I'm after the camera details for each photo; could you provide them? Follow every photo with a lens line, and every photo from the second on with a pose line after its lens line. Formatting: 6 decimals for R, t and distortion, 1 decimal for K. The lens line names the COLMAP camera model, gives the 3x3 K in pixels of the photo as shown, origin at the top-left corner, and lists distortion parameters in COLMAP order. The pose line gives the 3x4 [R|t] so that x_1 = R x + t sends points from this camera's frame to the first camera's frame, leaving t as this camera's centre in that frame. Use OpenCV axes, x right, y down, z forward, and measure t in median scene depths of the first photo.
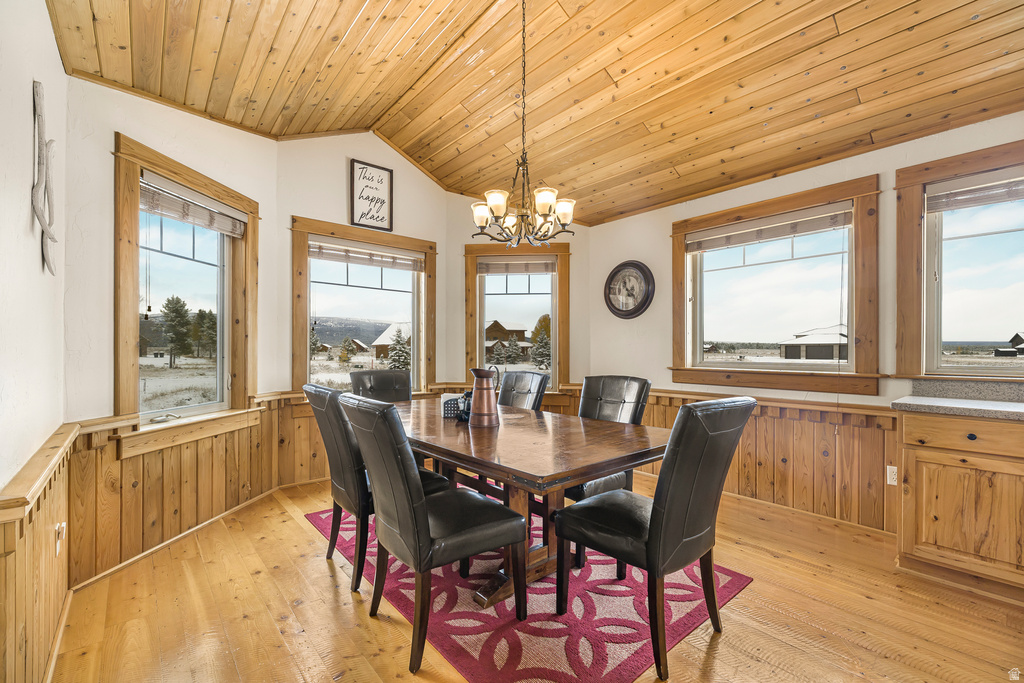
lens RADIAL K [[441.4, 0, 504.2], [0, 441.4, 350.1], [0, 0, 1]] dist [-0.006503, 0.001777]
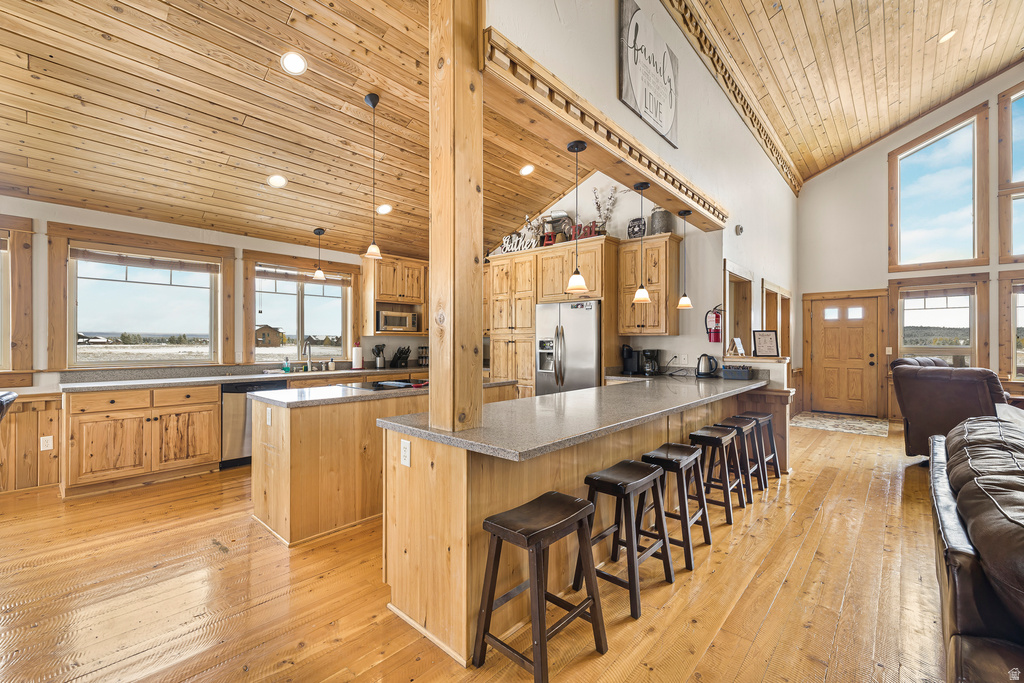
lens RADIAL K [[441.4, 0, 509.4], [0, 441.4, 340.9], [0, 0, 1]] dist [-0.006503, 0.001777]
pose [[-0.115770, -0.002856, 0.993272, -0.654886], [-0.001220, 0.999996, 0.002733, -0.040205], [-0.993275, -0.000895, -0.115773, -0.284559]]
